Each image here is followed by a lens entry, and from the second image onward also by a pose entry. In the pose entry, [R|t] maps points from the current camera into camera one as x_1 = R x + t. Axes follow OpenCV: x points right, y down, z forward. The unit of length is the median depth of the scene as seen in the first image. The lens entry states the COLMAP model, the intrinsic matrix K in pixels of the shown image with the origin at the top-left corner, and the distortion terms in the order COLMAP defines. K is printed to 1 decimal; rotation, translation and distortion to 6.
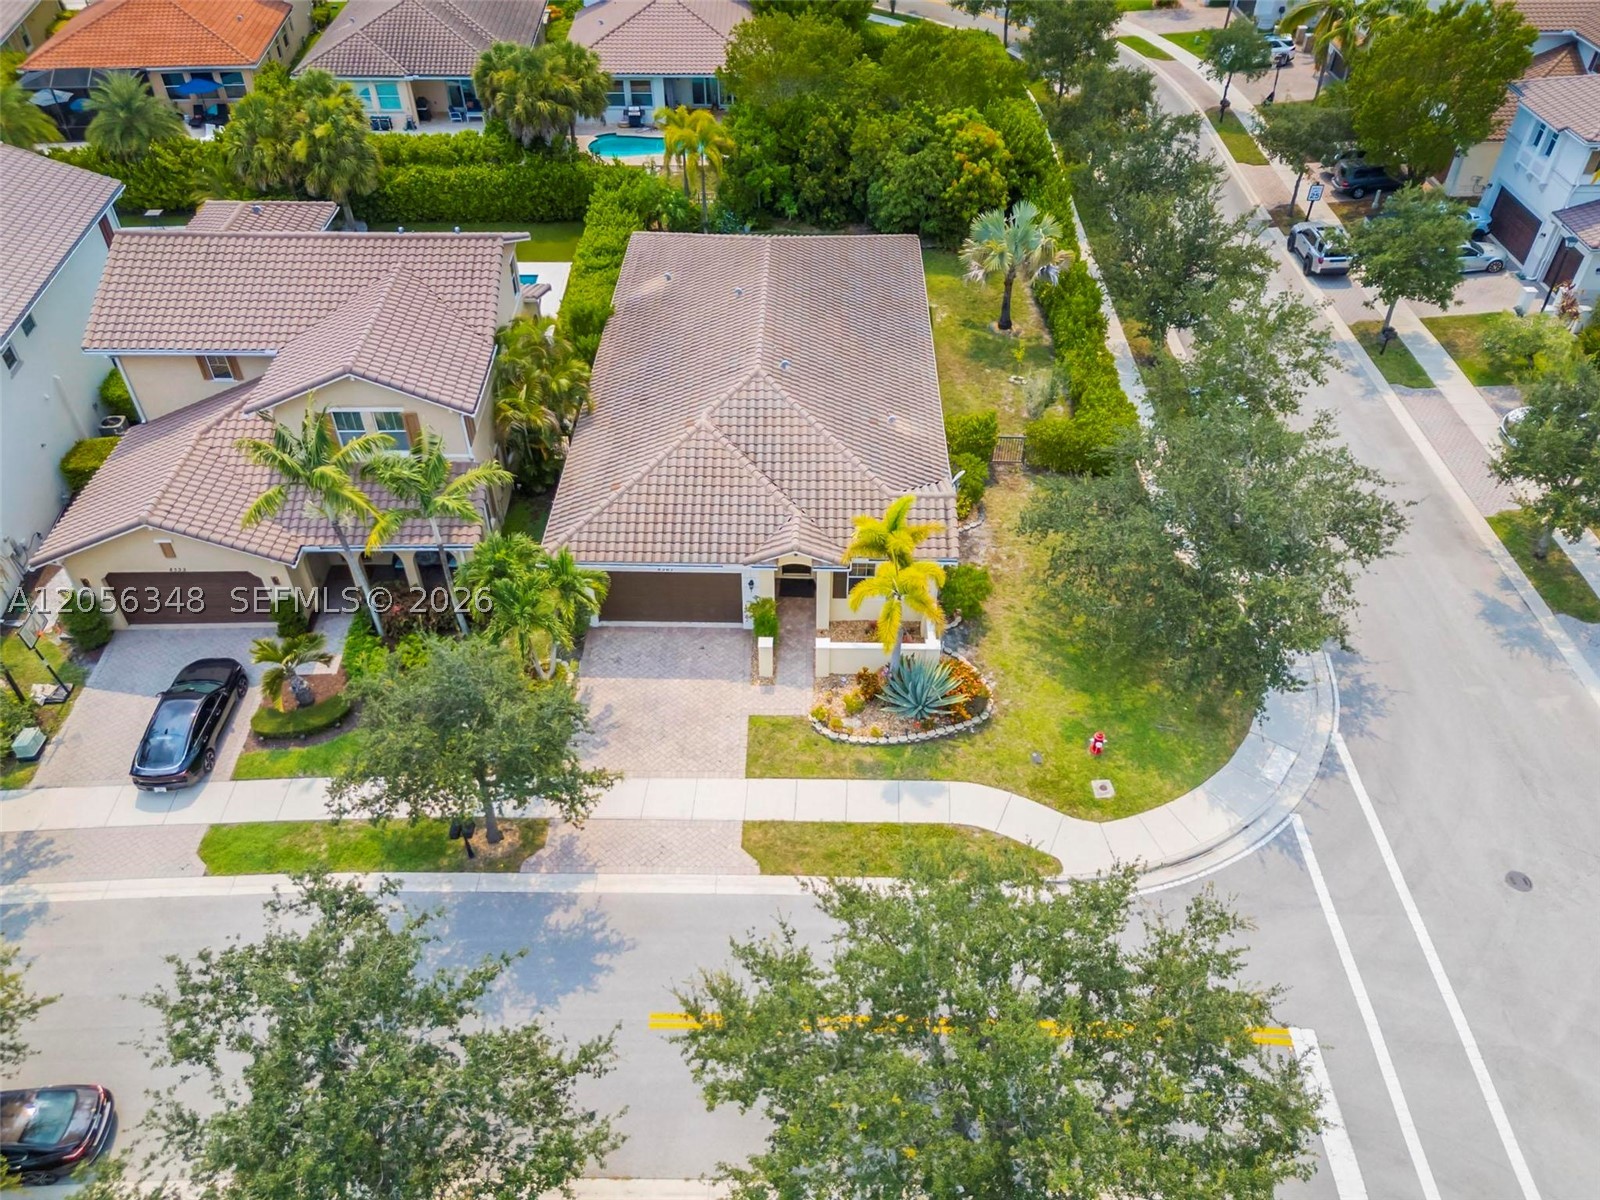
lens RADIAL K [[1206.2, 0, 800.0], [0, 1206.2, 600.0], [0, 0, 1]] dist [0.077407, 0.001632]
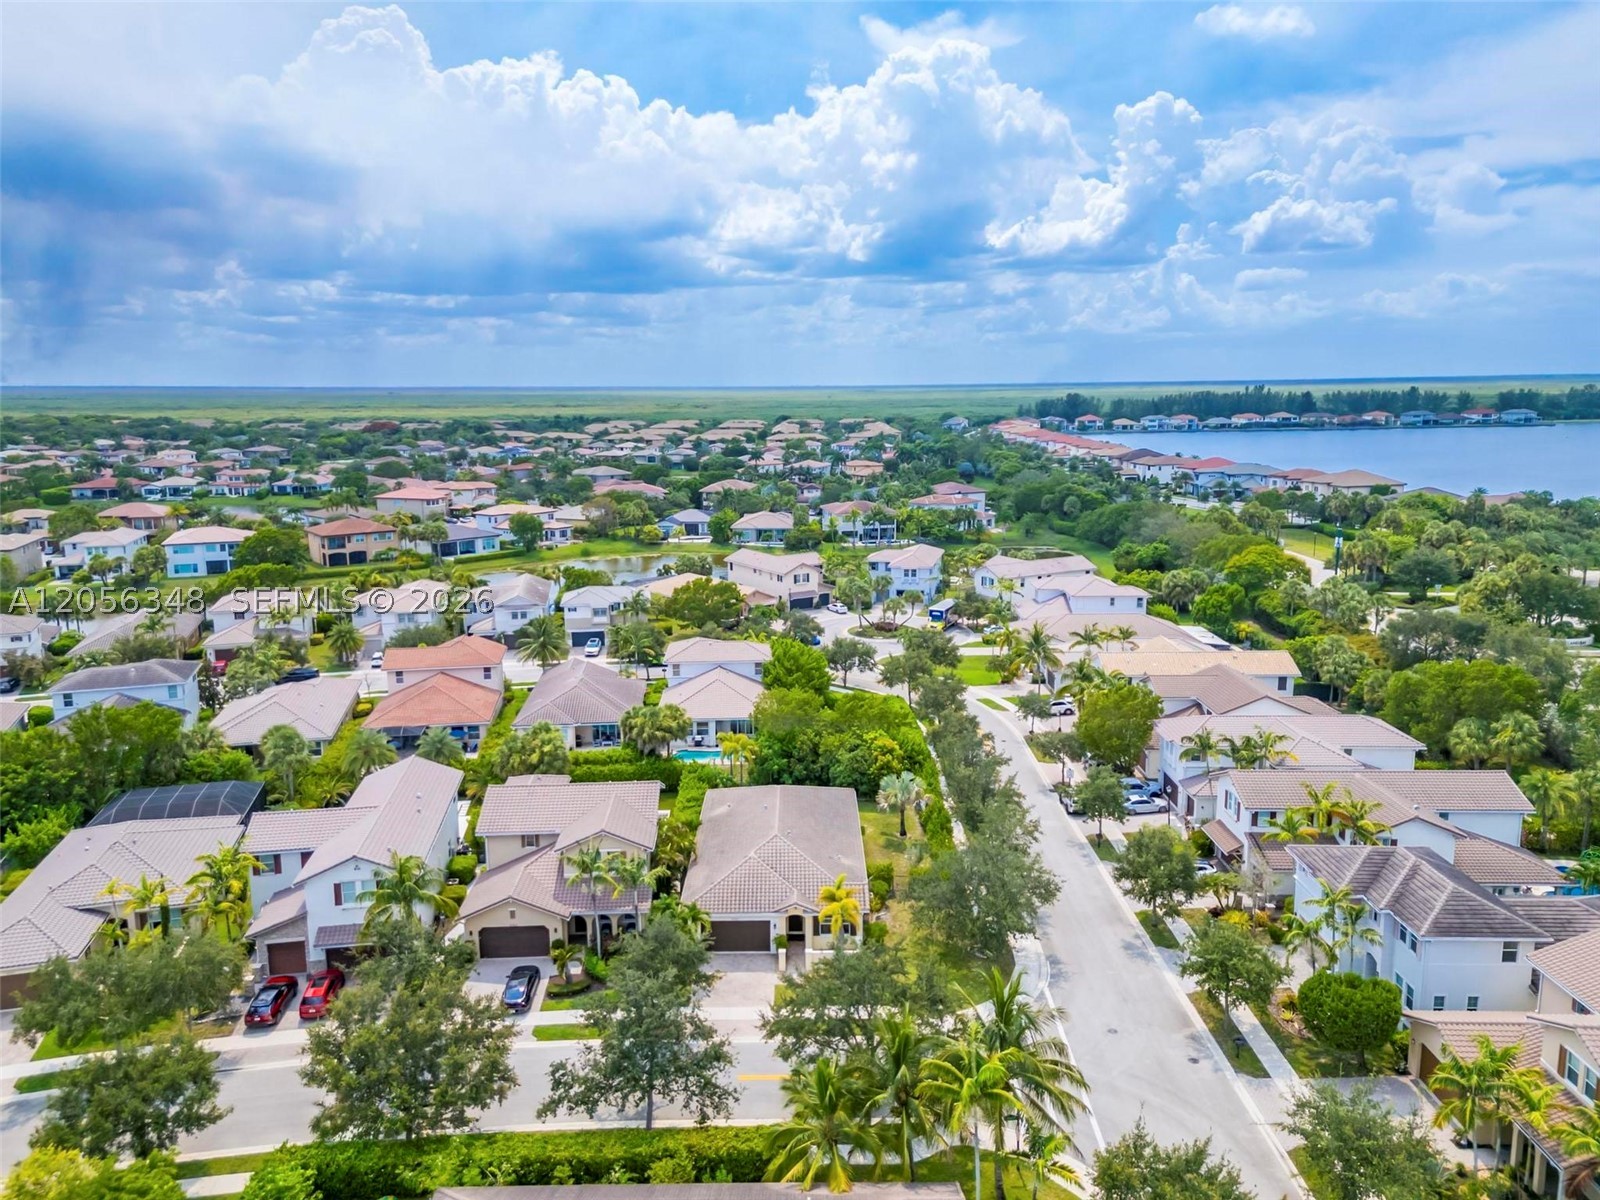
lens RADIAL K [[1206.2, 0, 800.0], [0, 1206.2, 600.0], [0, 0, 1]] dist [0.077407, 0.001632]
pose [[0.999827, -0.013070, 0.013201, -0.010633], [0.017875, 0.870437, -0.491955, 0.354787], [-0.005061, 0.492106, 0.870521, -0.762659]]
